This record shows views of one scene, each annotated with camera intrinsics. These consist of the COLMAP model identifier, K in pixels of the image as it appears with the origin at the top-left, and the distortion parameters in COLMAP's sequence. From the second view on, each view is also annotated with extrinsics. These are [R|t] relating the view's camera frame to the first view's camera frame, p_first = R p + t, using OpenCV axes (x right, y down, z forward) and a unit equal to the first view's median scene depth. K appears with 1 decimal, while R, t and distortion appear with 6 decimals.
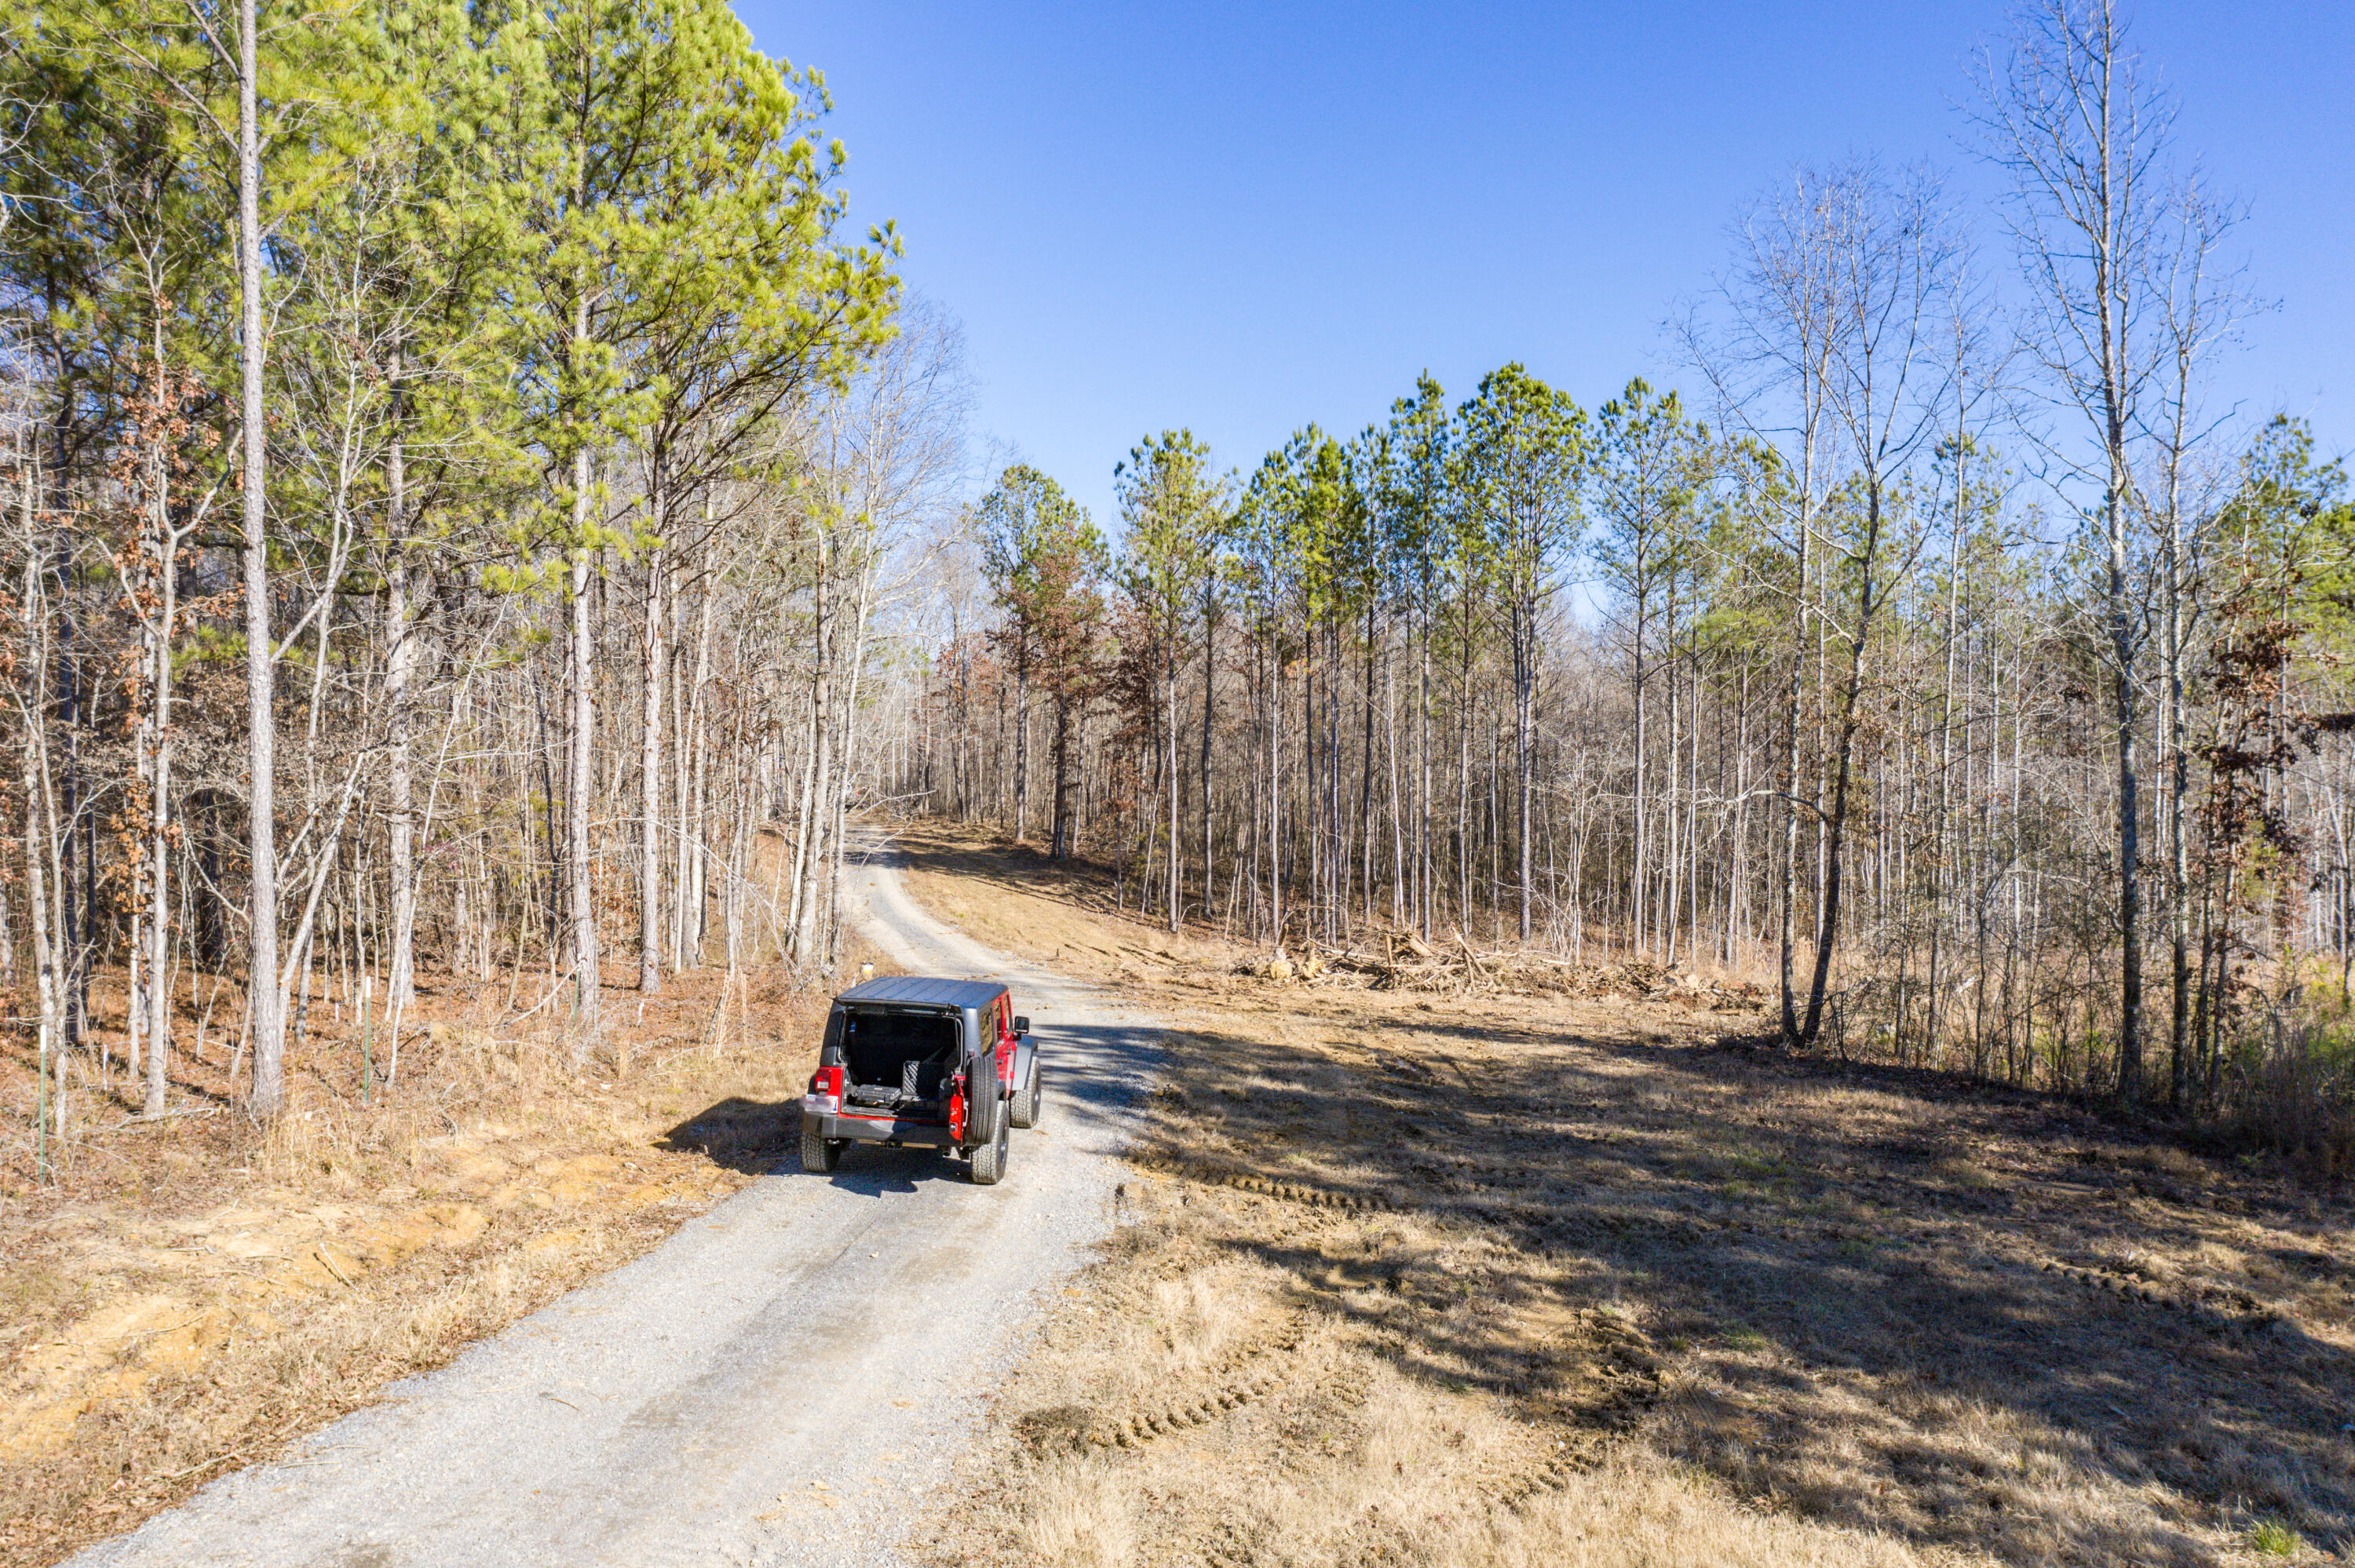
lens RADIAL K [[1864.3, 0, 1184.3], [0, 1864.3, 774.4], [0, 0, 1]] dist [-0.004774, 0.000101]
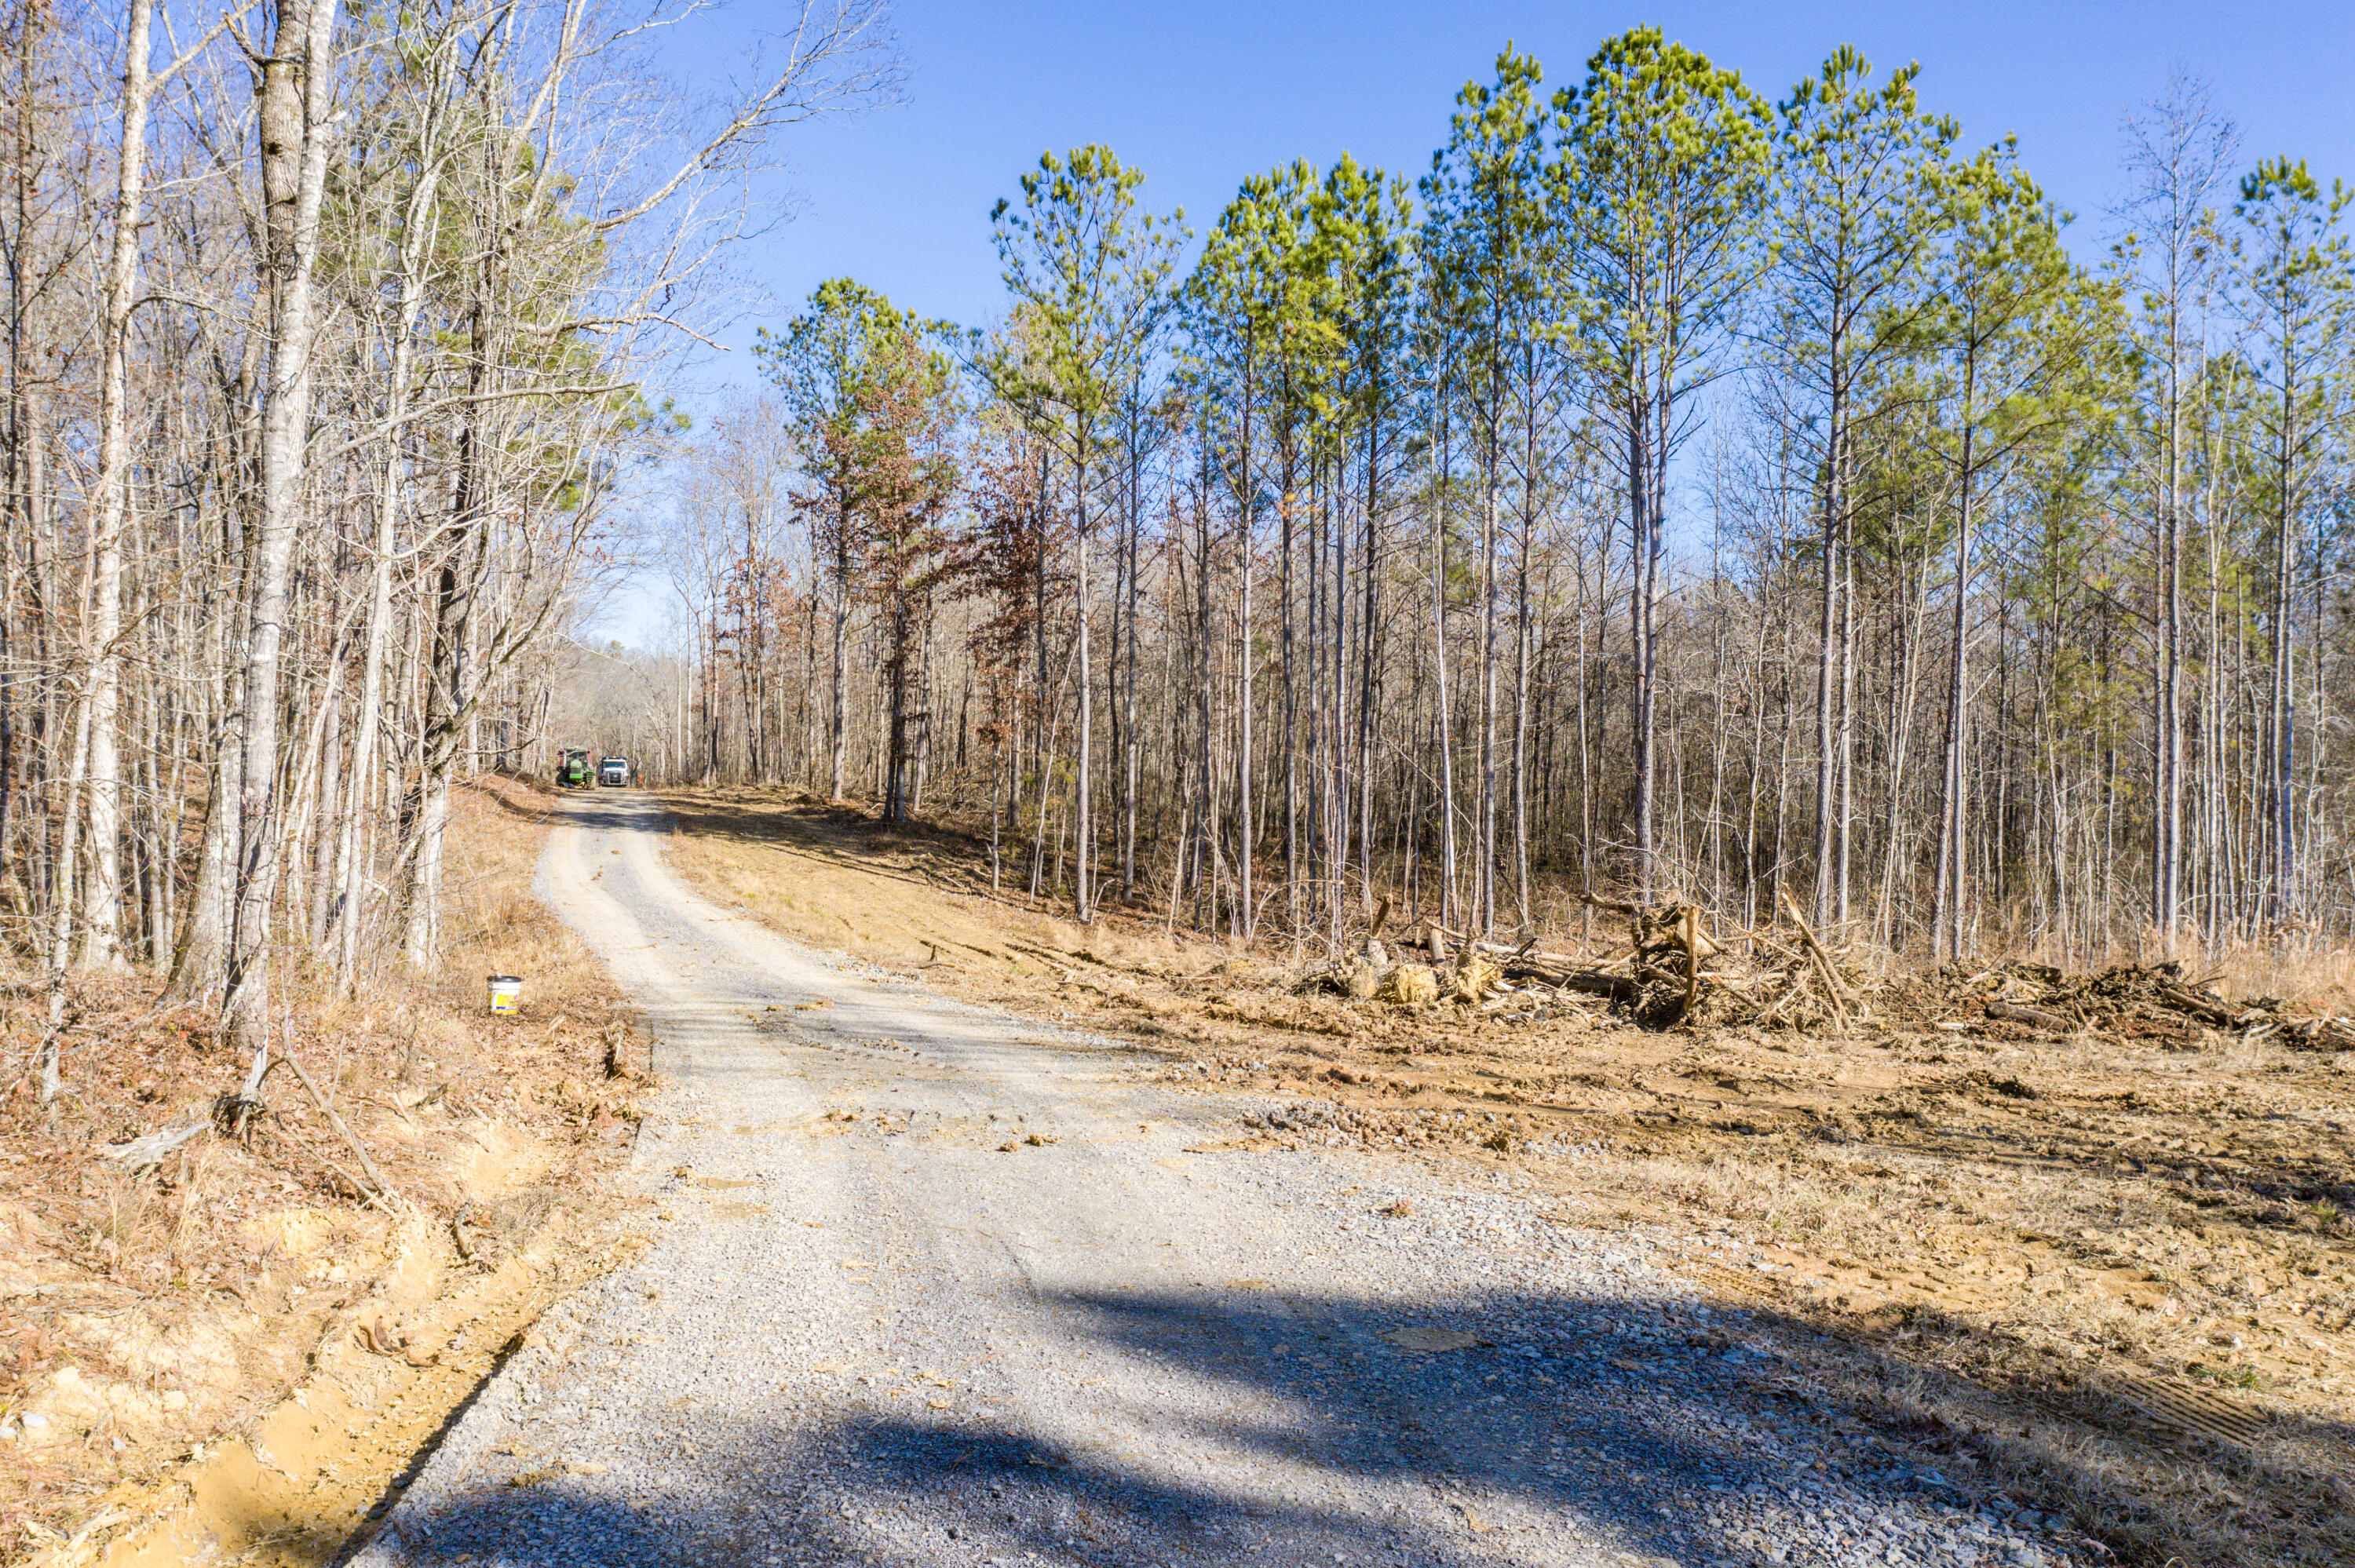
lens RADIAL K [[1864.3, 0, 1175.9], [0, 1864.3, 804.8], [0, 0, 1]] dist [-0.004774, 0.000101]
pose [[0.995130, 0.007994, 0.098248, -0.031298], [-0.009062, 0.999905, 0.010430, 0.030713], [-0.098155, -0.011269, 0.995107, 0.297479]]
